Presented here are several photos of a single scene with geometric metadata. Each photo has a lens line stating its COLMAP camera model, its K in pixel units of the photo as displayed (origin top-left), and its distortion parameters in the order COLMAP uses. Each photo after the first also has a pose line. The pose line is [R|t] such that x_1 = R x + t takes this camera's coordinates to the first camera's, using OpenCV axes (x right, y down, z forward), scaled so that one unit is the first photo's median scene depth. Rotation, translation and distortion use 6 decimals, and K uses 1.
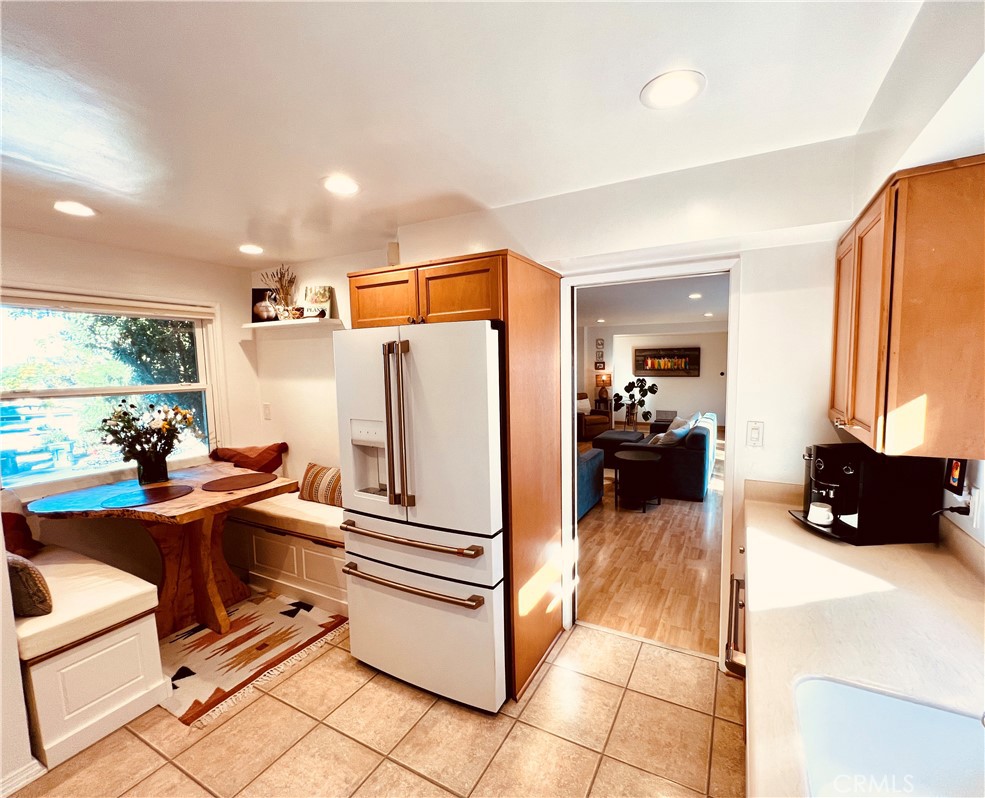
lens RADIAL K [[427.2, 0, 529.1], [0, 427.2, 402.2], [0, 0, 1]] dist [-0.000097, 0.000489]
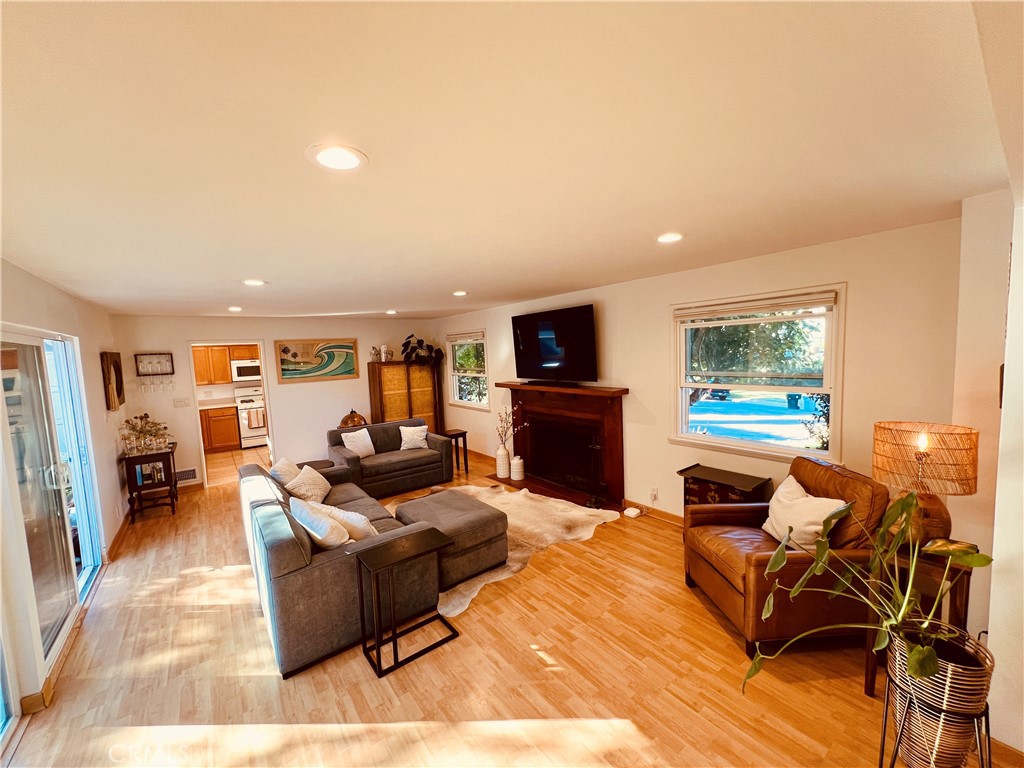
lens RADIAL K [[409.0, 0, 509.6], [0, 409.0, 386.7], [0, 0, 1]] dist [-0.002017, 0.000817]
pose [[-0.443785, 0.117729, -0.888366, 1.511316], [-0.029530, 0.988873, 0.145800, -0.370583], [0.895647, 0.090938, -0.435371, 3.144700]]
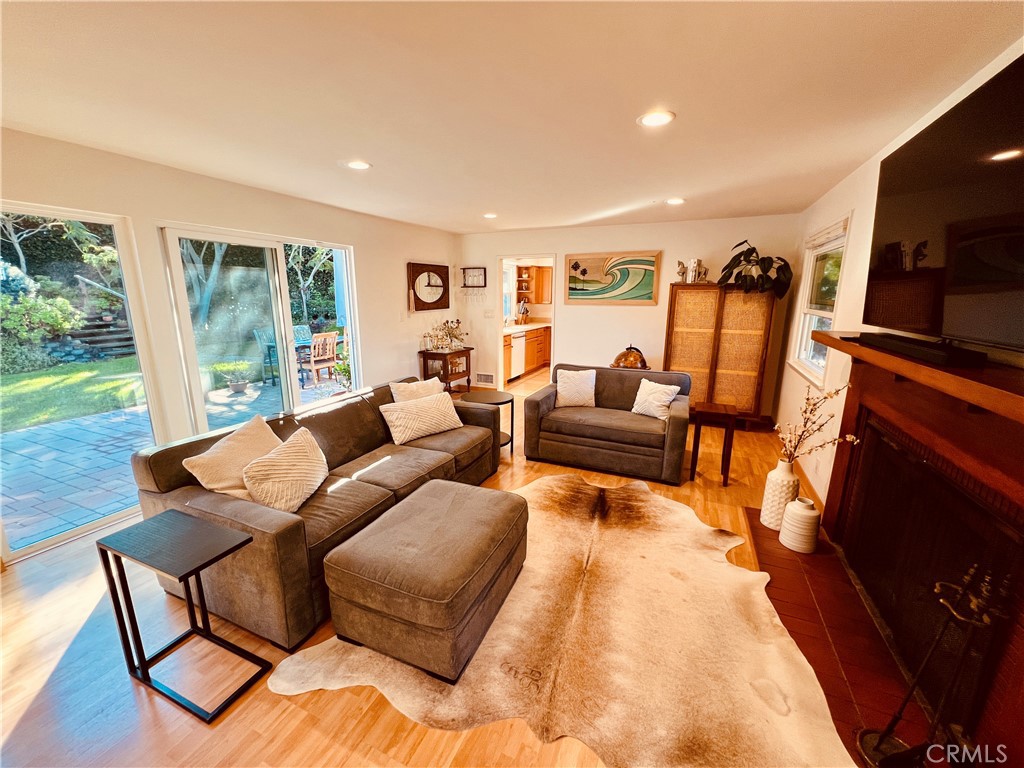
lens RADIAL K [[409.0, 0, 509.9], [0, 409.0, 387.0], [0, 0, 1]] dist [-0.002017, 0.000817]
pose [[-0.998988, 0.025510, -0.037054, 0.412283], [0.012849, 0.951161, 0.308427, -0.258805], [0.043112, 0.307638, -0.950526, 3.081874]]
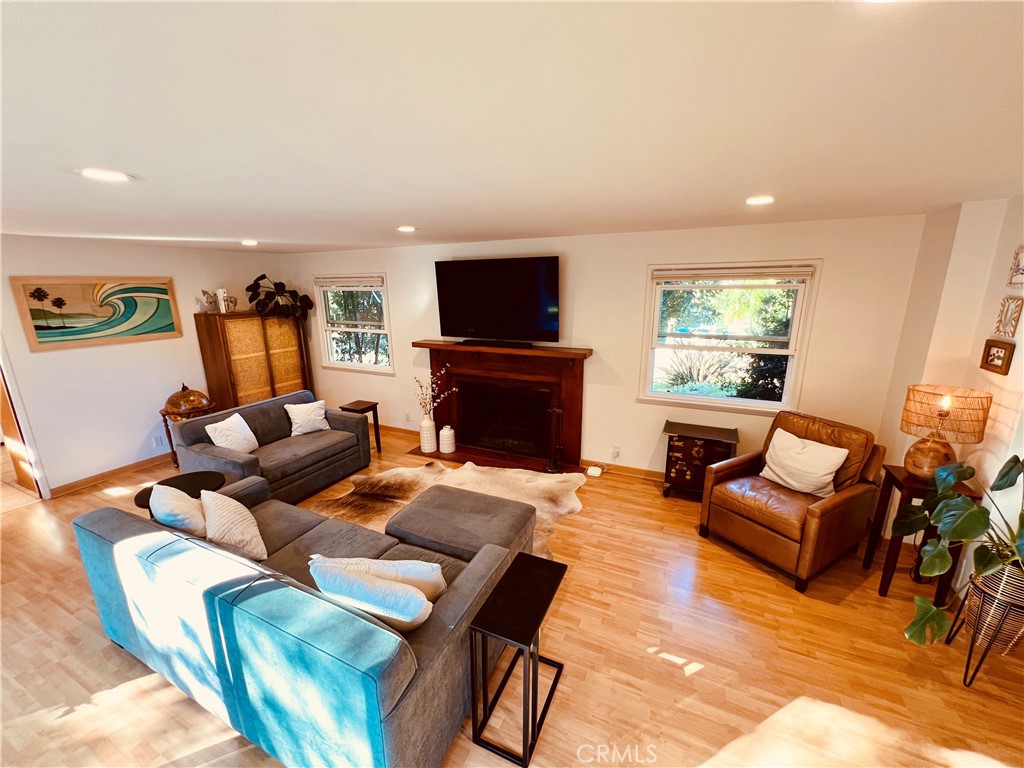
lens RADIAL K [[409.0, 0, 509.6], [0, 409.0, 387.1], [0, 0, 1]] dist [-0.002017, 0.000817]
pose [[0.019732, 0.257869, -0.965978, 1.416171], [-0.081603, 0.963358, 0.255502, -0.376655], [0.996470, 0.073785, 0.040052, 2.513999]]
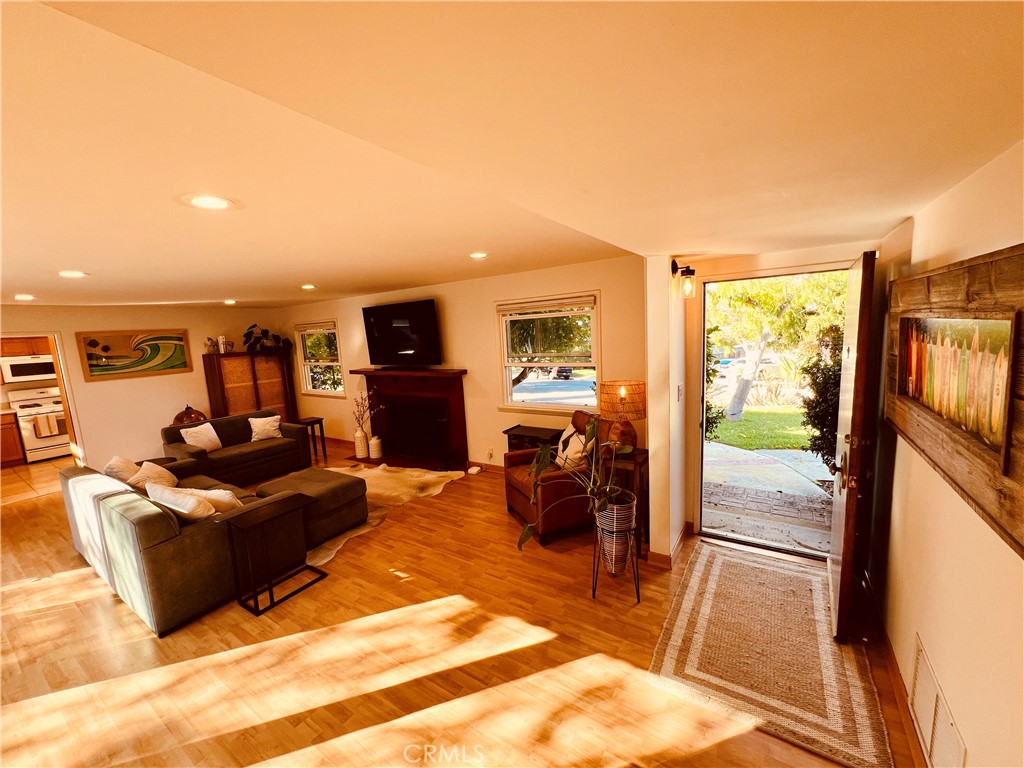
lens RADIAL K [[409.0, 0, 509.4], [0, 409.0, 386.8], [0, 0, 1]] dist [-0.002017, 0.000817]
pose [[-0.124315, 0.162340, -0.978873, 1.766242], [-0.032312, 0.985340, 0.167516, -0.395030], [0.991717, 0.052455, -0.117247, 3.294829]]
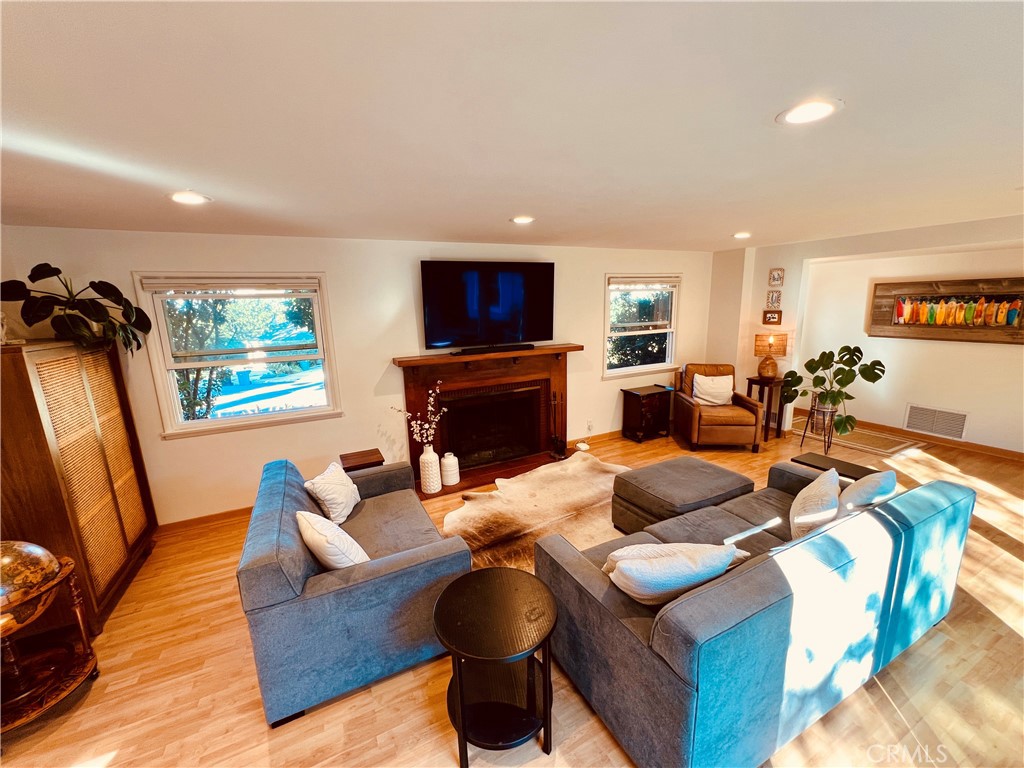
lens RADIAL K [[409.0, 0, 508.0], [0, 409.0, 387.3], [0, 0, 1]] dist [-0.002017, 0.000817]
pose [[0.796132, 0.116696, -0.593764, 0.780261], [-0.040311, 0.989277, 0.140380, -0.199066], [0.603778, -0.087826, 0.792299, 1.275238]]
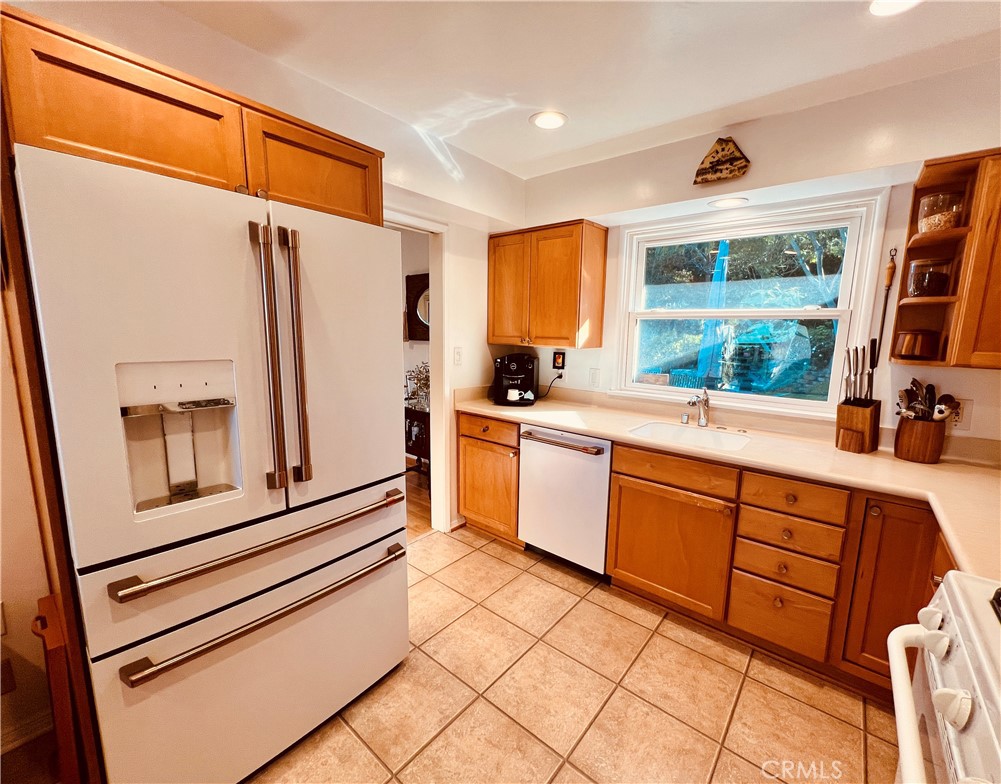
lens RADIAL K [[420.4, 0, 520.6], [0, 420.4, 393.6], [0, 0, 1]] dist [0.000288, -0.000126]
pose [[0.209780, -0.126476, 0.969534, -0.604473], [0.060793, 0.991367, 0.116170, 0.035503], [-0.975857, 0.034571, 0.215658, 0.370376]]
